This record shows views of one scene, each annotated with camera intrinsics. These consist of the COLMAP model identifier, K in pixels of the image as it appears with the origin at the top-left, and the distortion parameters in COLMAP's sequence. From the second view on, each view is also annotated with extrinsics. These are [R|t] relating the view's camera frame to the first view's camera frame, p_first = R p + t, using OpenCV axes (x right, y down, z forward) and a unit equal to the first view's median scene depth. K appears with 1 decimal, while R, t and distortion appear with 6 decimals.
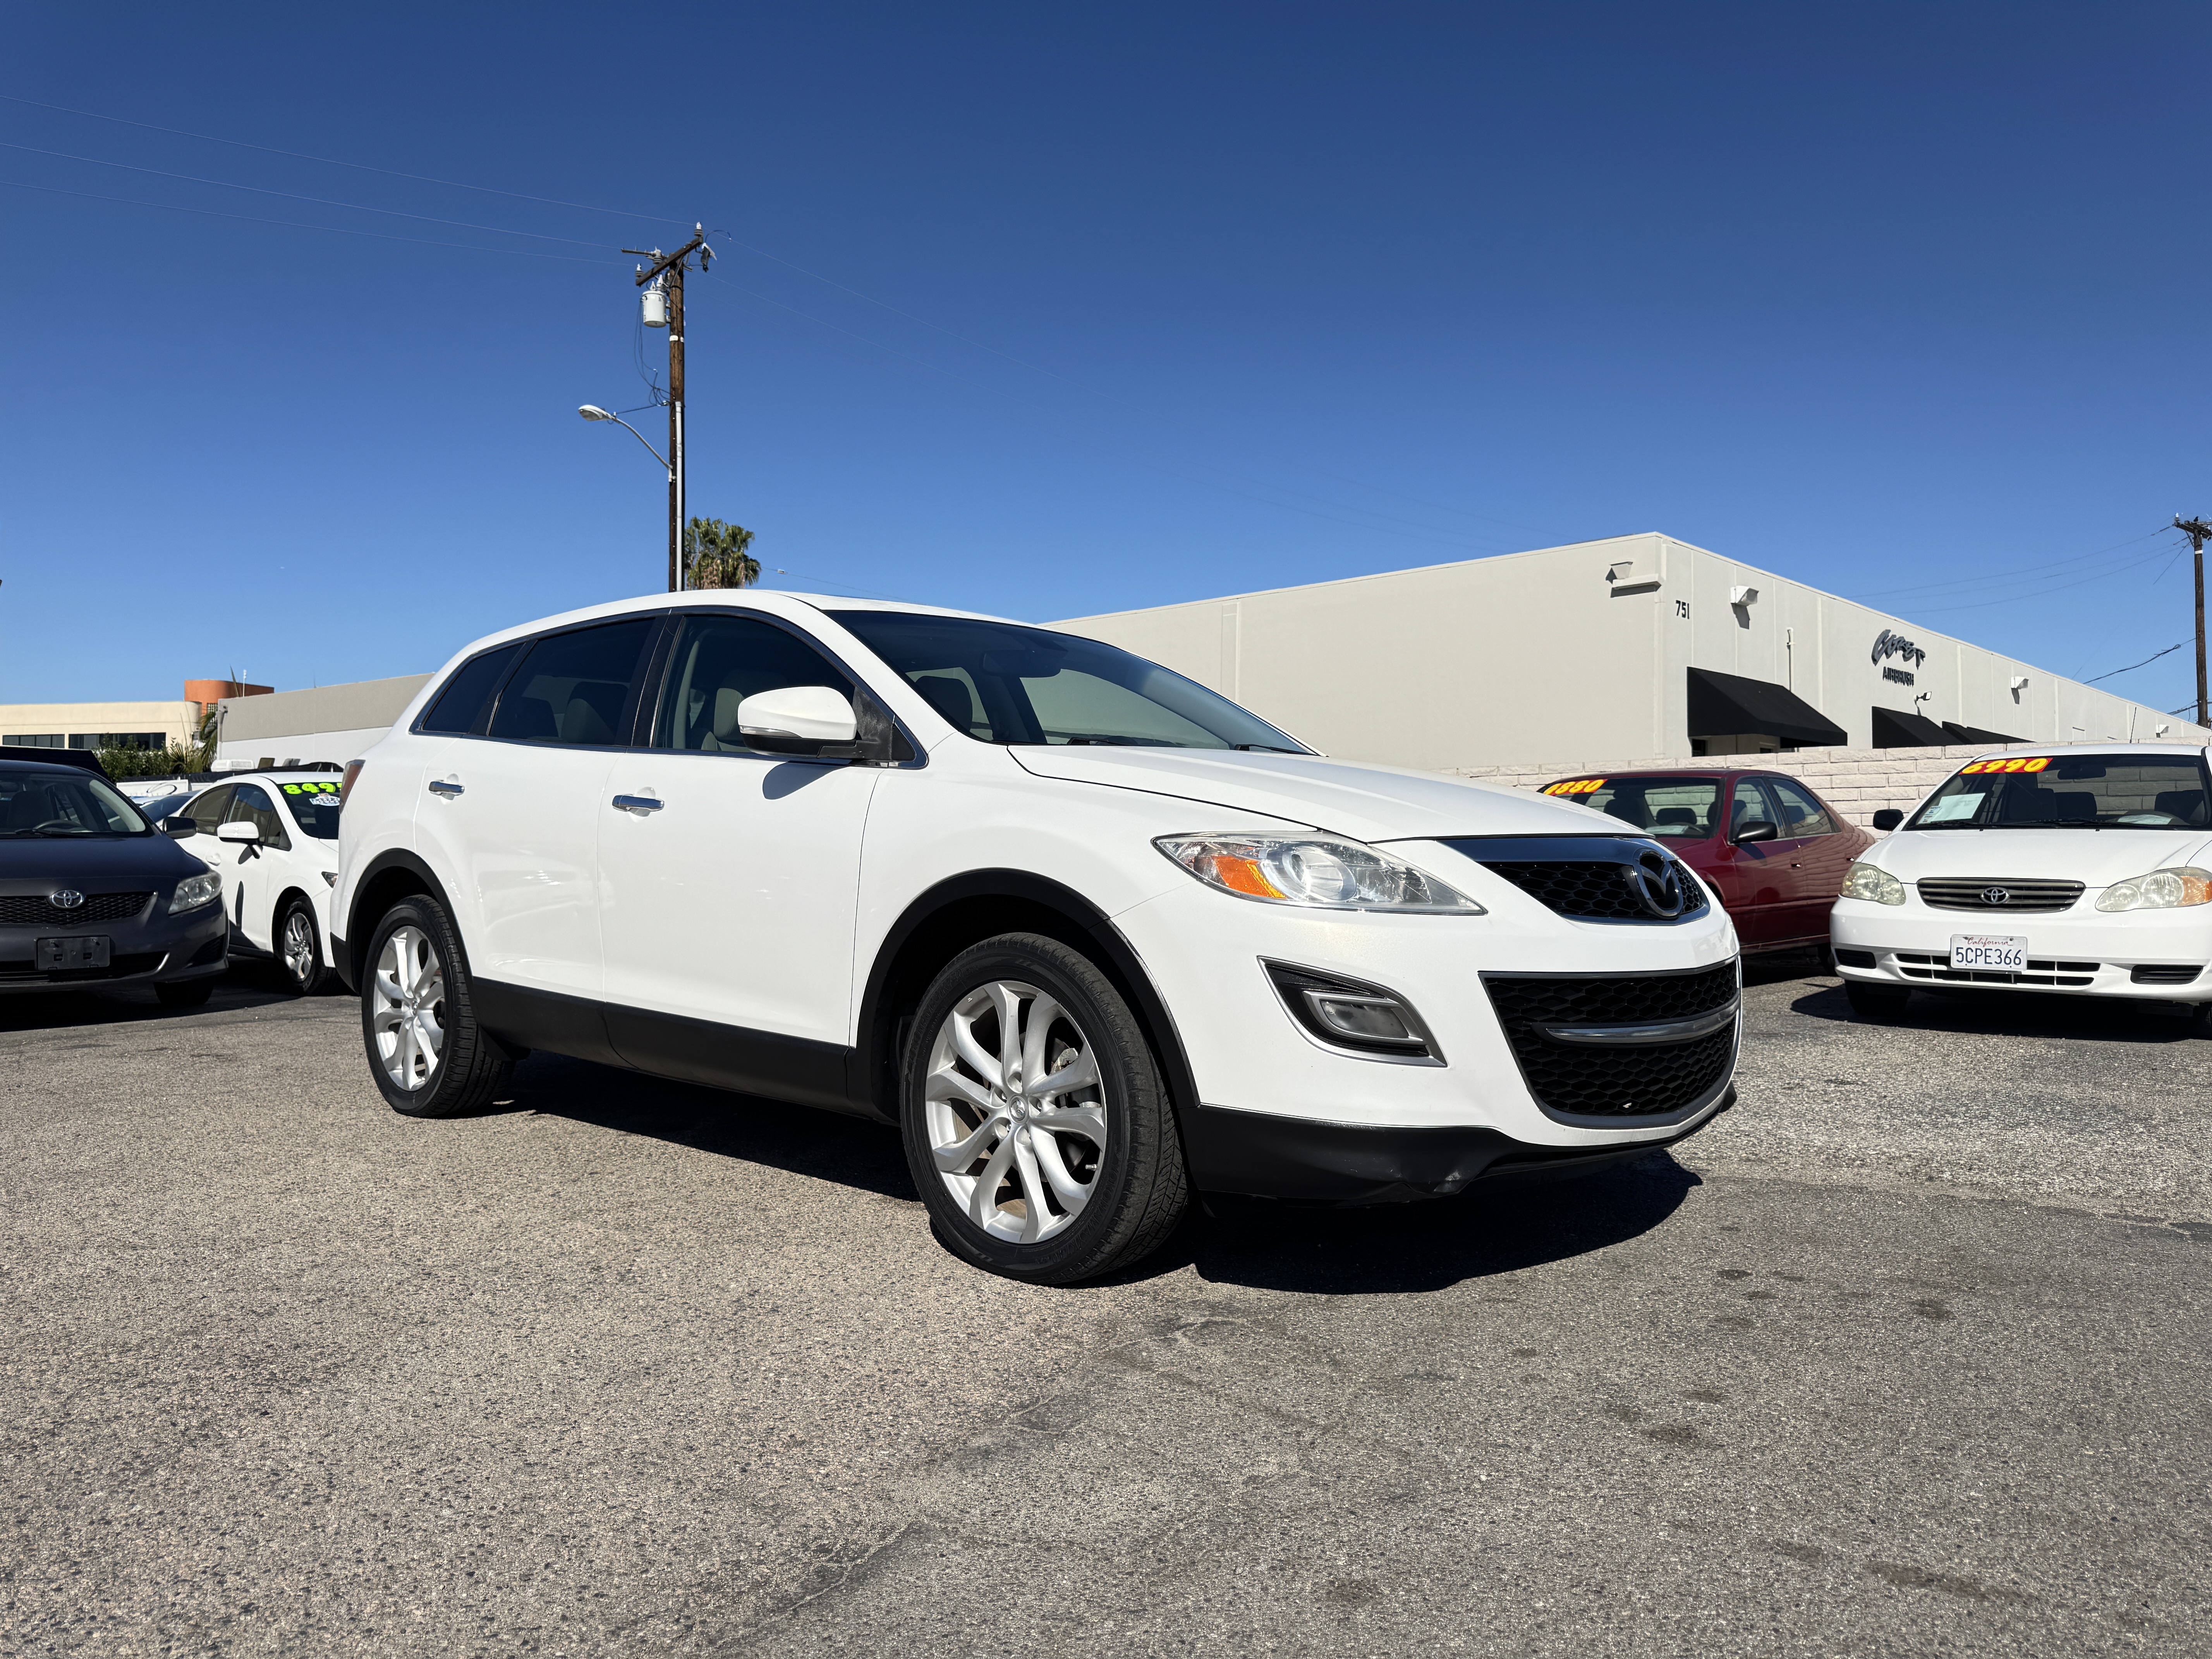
lens RADIAL K [[1567.9, 0, 1115.9], [0, 1567.9, 814.6], [0, 0, 1]] dist [0.042998, -0.055473]
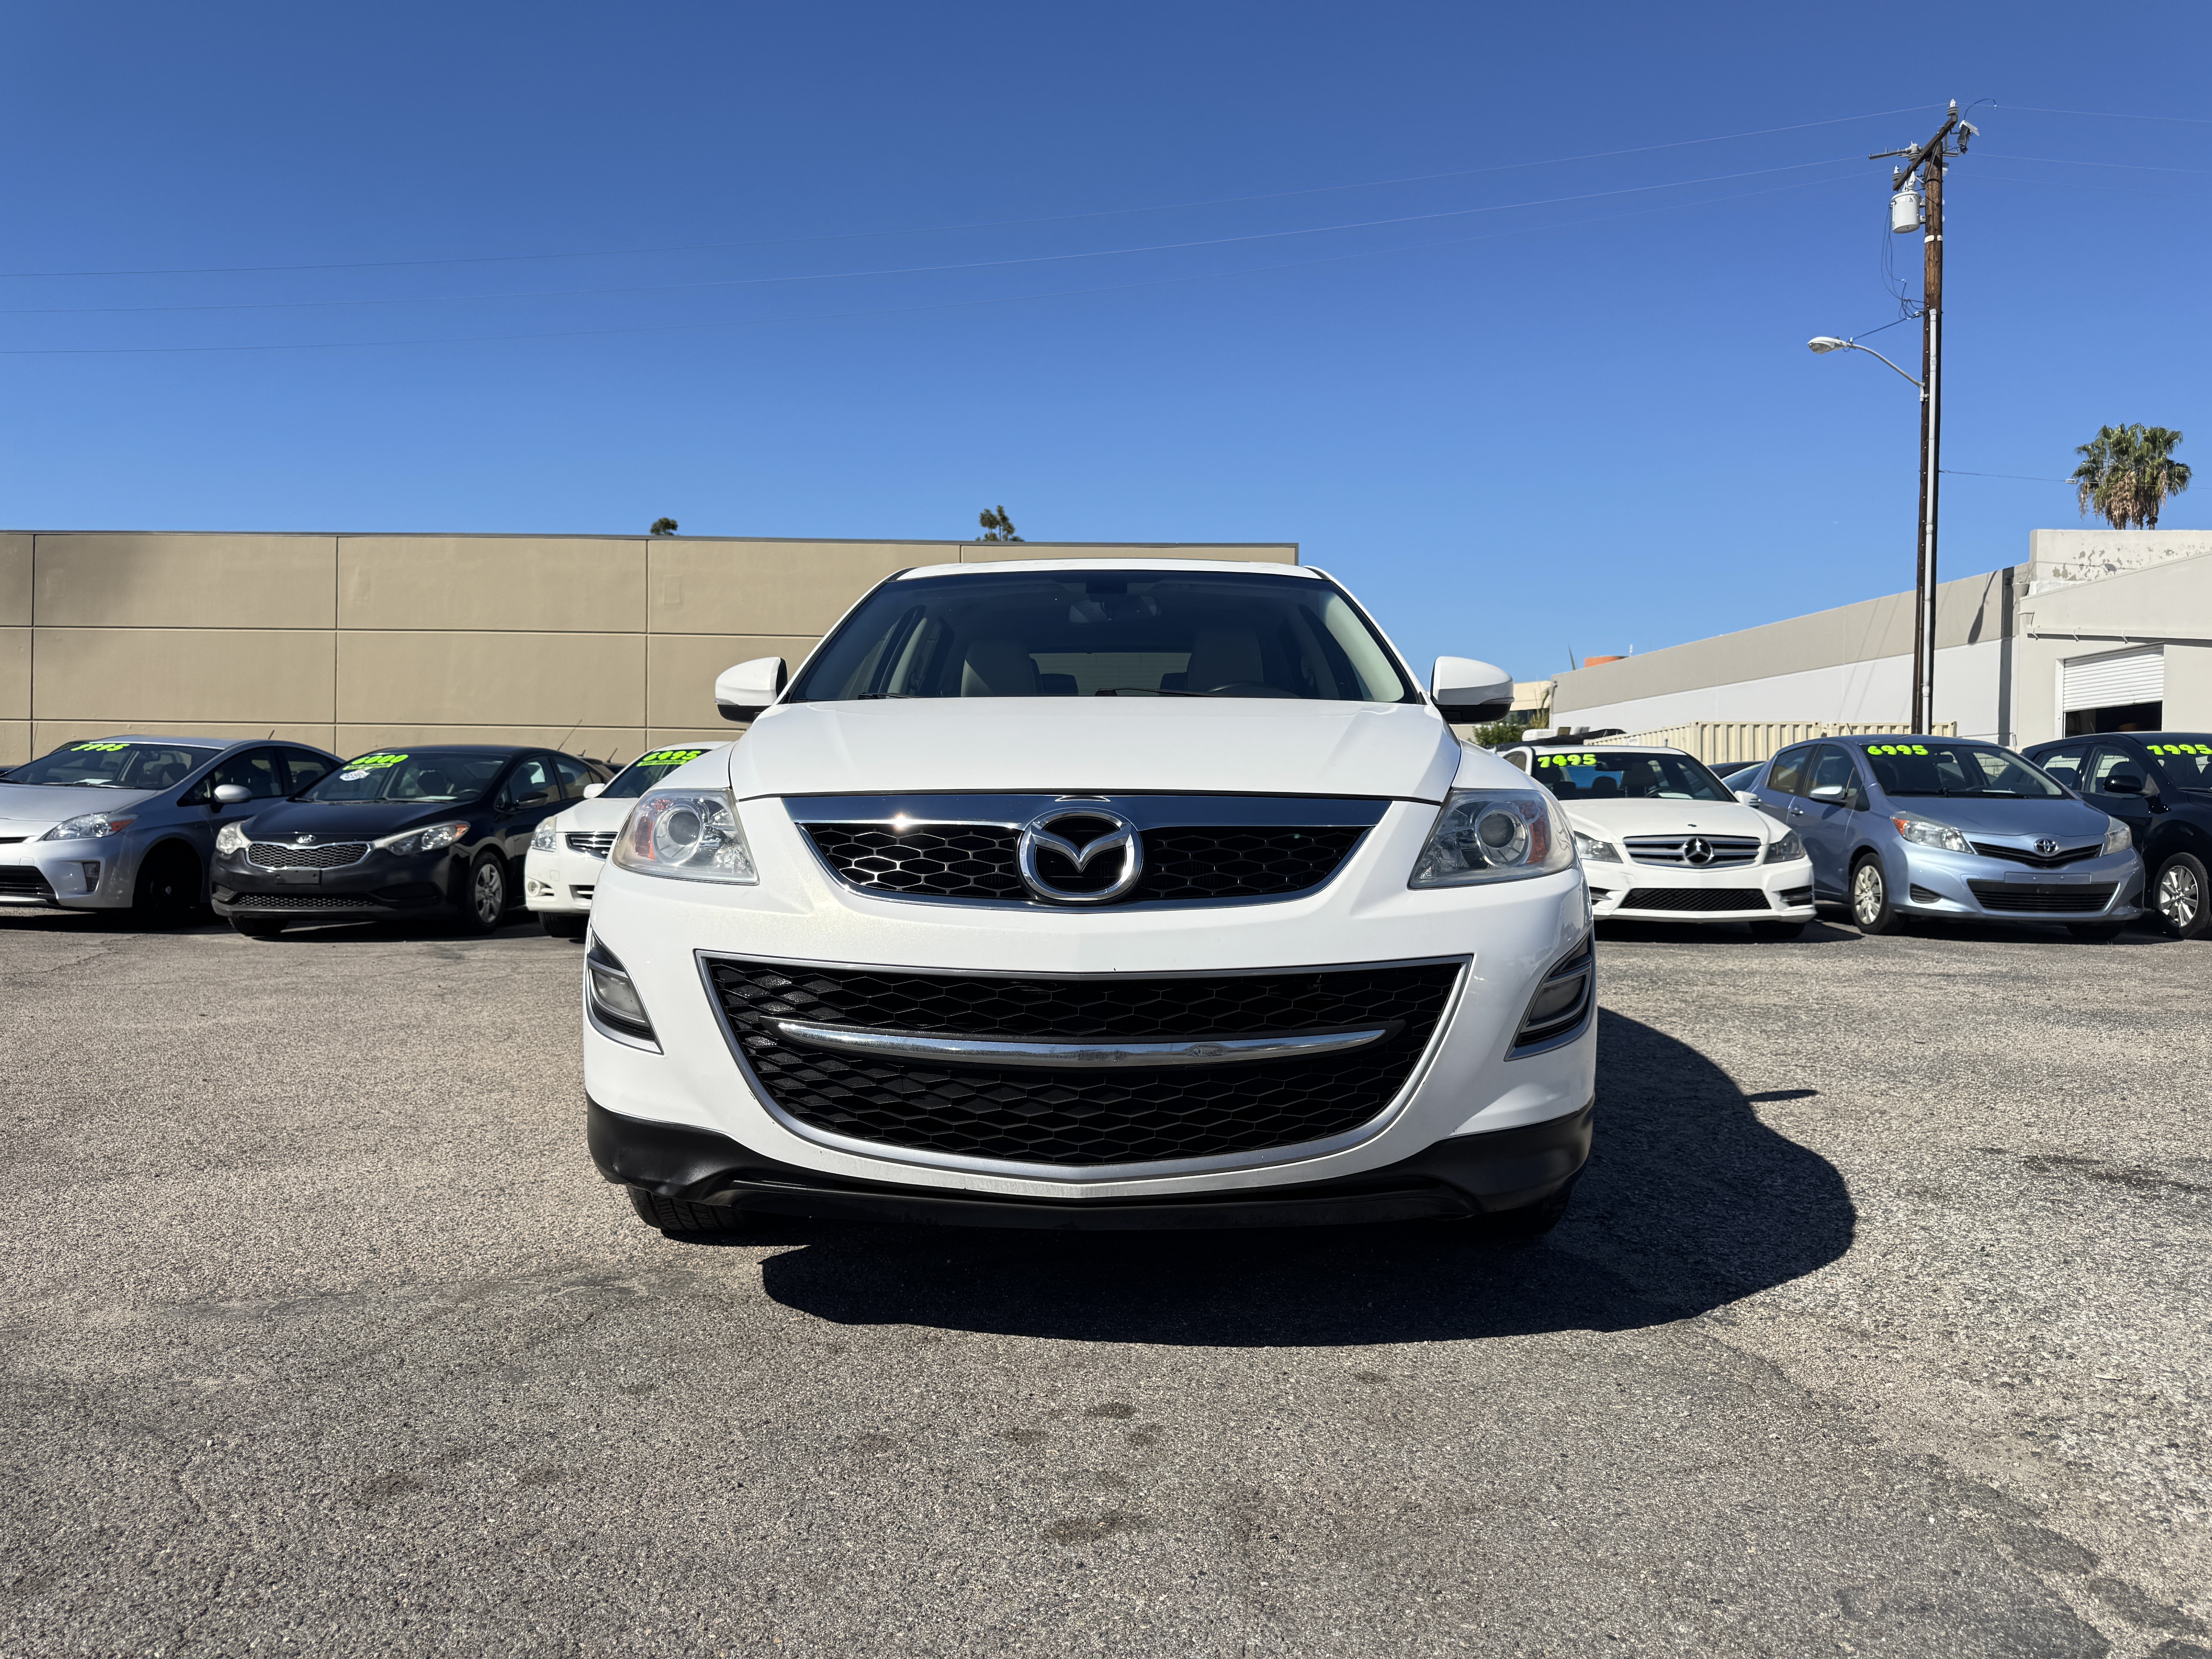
lens RADIAL K [[1567.9, 0, 1089.8], [0, 1567.9, 807.6], [0, 0, 1]] dist [0.042998, -0.055473]
pose [[0.646384, 0.001468, -0.763011, 0.821852], [0.013157, 0.999828, 0.013069, 0.010658], [0.762899, -0.018487, 0.646254, 0.483196]]
